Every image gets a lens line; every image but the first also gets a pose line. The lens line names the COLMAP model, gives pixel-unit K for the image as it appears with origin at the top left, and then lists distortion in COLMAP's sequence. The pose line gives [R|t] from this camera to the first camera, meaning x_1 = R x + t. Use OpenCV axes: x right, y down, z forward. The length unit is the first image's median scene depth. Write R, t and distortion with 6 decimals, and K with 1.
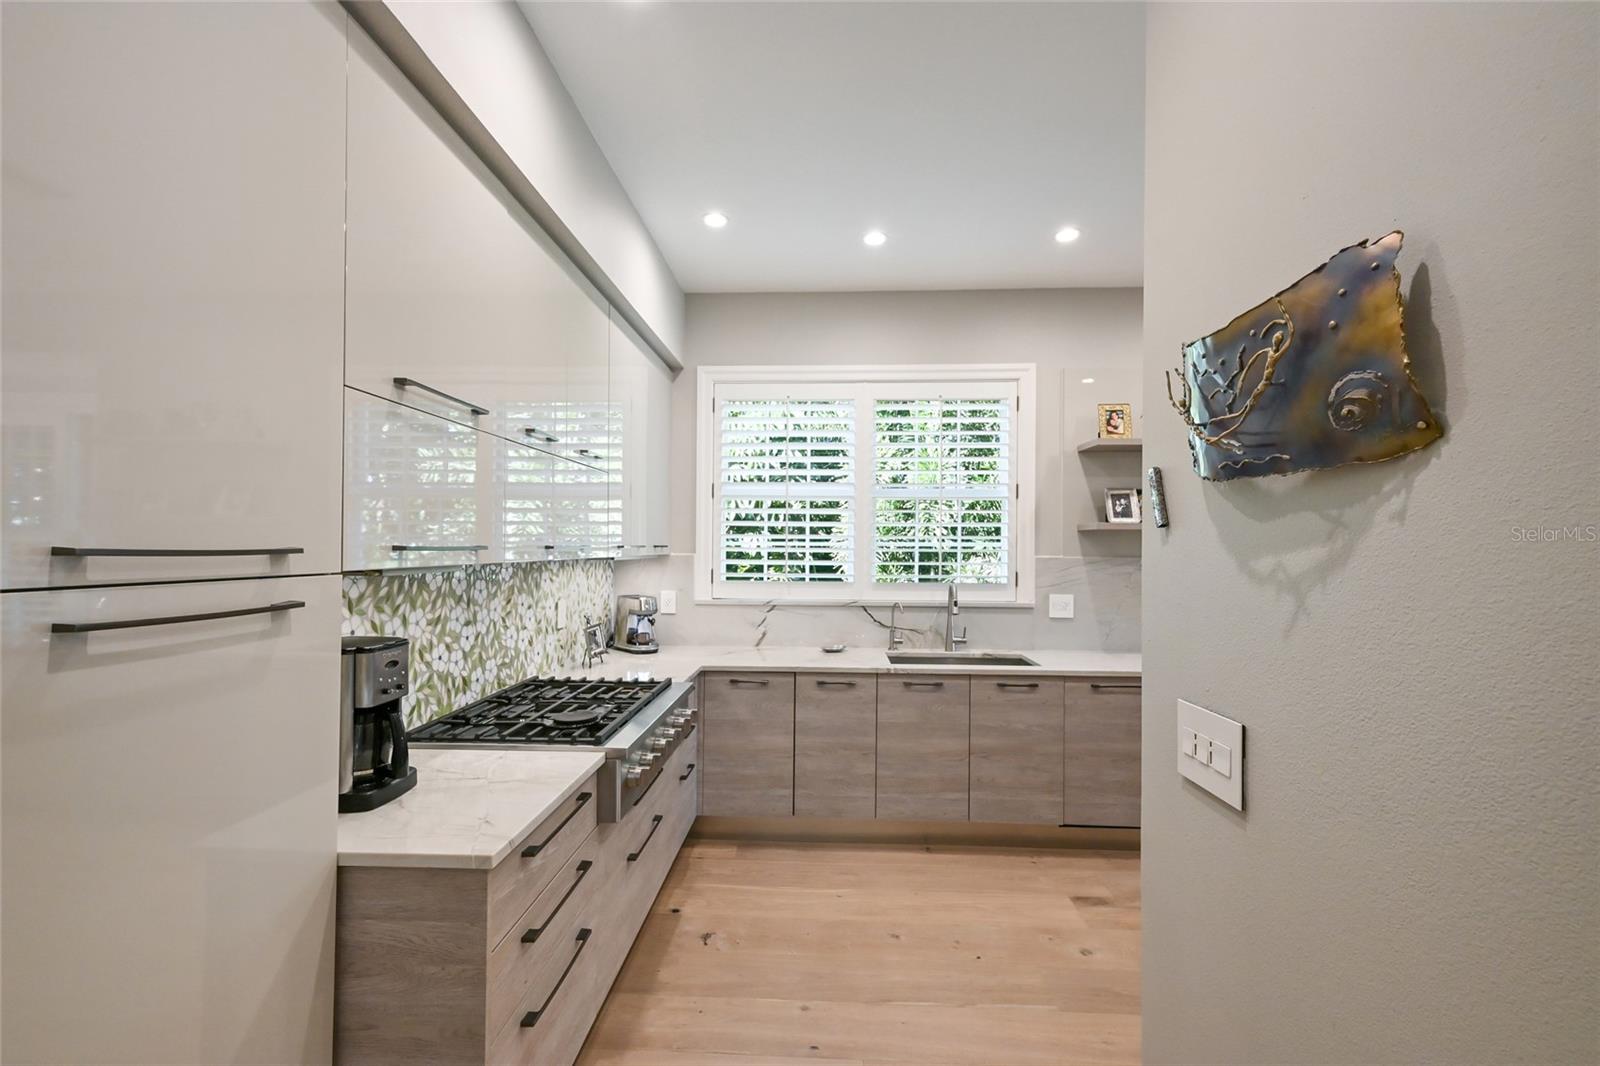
lens RADIAL K [[670.4, 0, 797.5], [0, 670.4, 538.5], [0, 0, 1]] dist [0.000117, 0.000023]
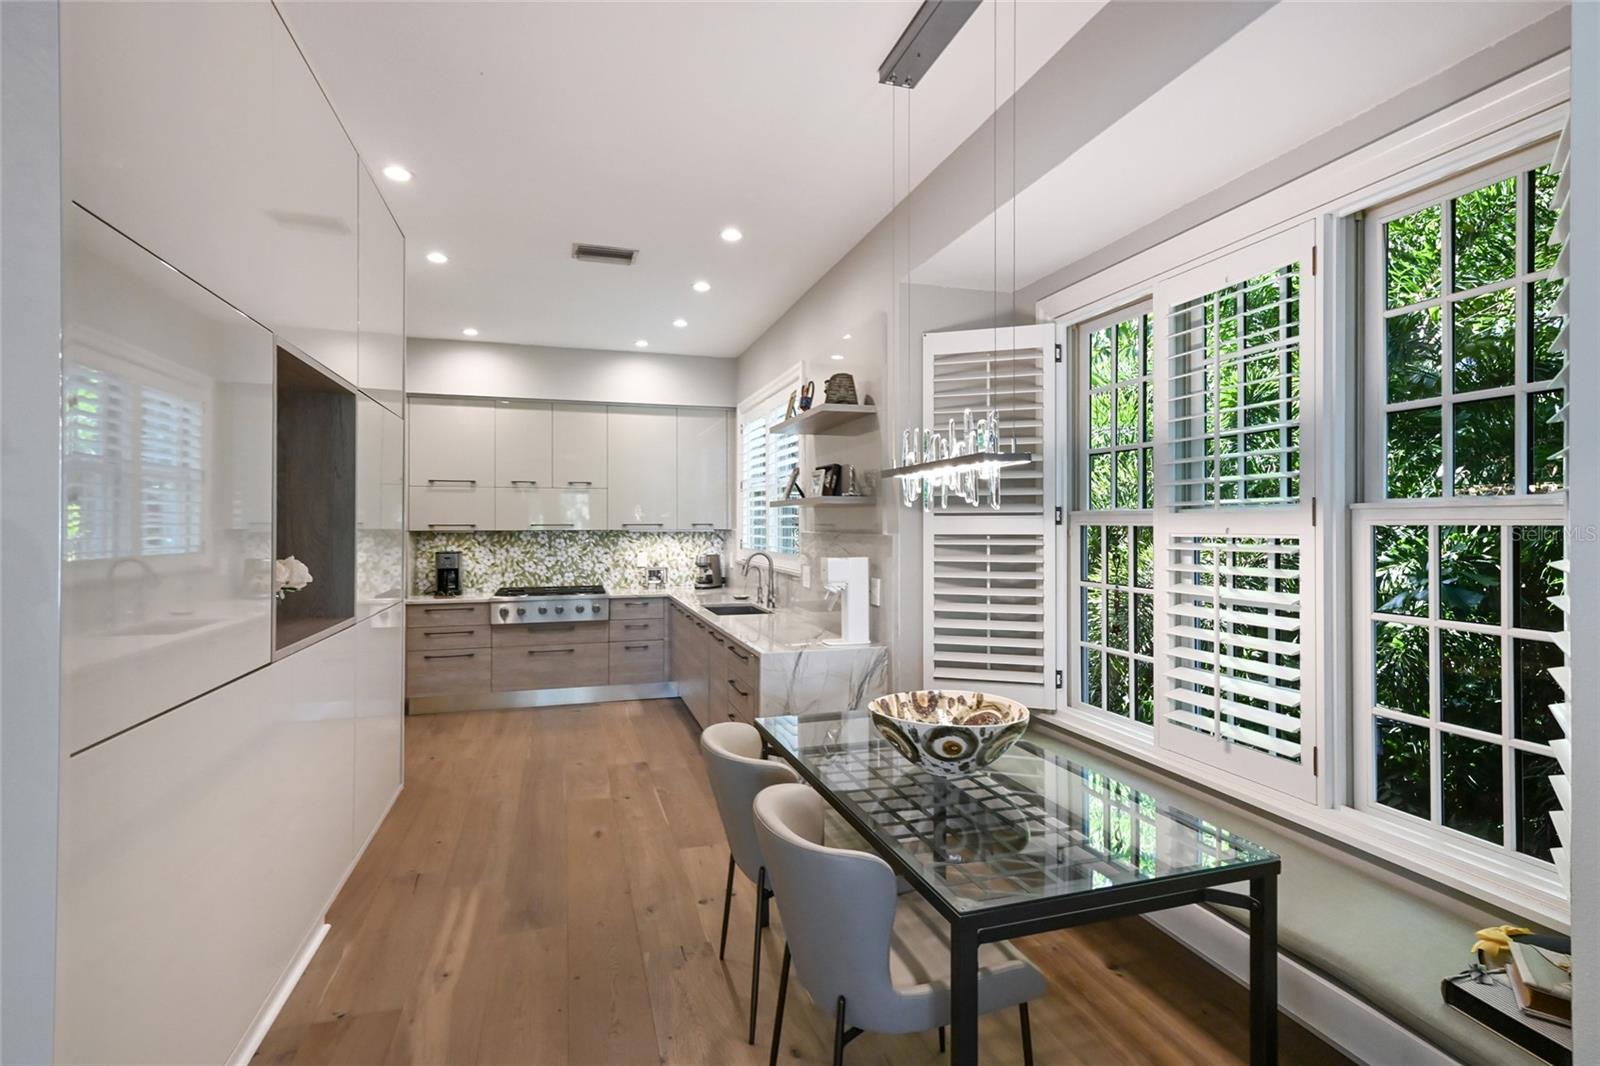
lens RADIAL K [[785.9, 0, 803.1], [0, 785.9, 525.4], [0, 0, 1]] dist [-0.000011, -0.000001]
pose [[0.339606, -0.000652, -0.940567, 2.645253], [0.012478, 0.999915, 0.003812, 0.015229], [0.940485, -0.013031, 0.339585, 0.915958]]
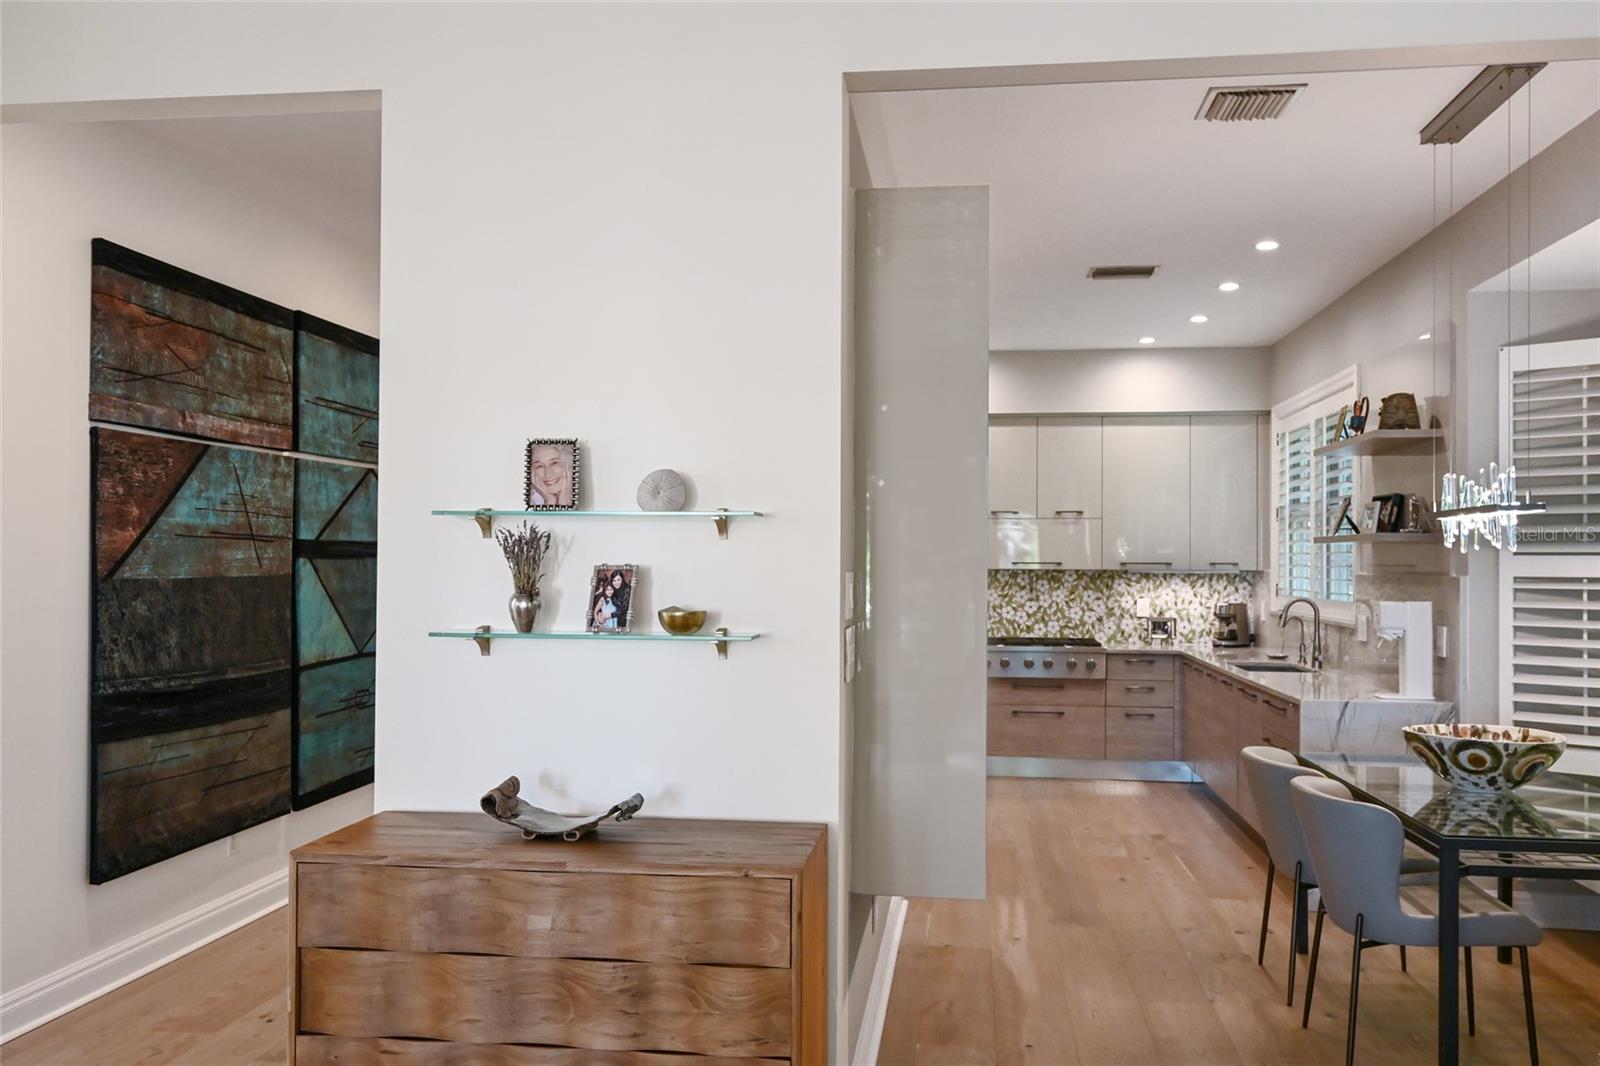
lens RADIAL K [[1276.4, 0, 803.9], [0, 1276.4, 540.1], [0, 0, 1]] dist [0.000442, 0.000710]
pose [[-0.084838, -0.018901, -0.996215, 3.574737], [0.005572, 0.999795, -0.019443, 0.015144], [0.996379, -0.007200, -0.084715, 0.652521]]
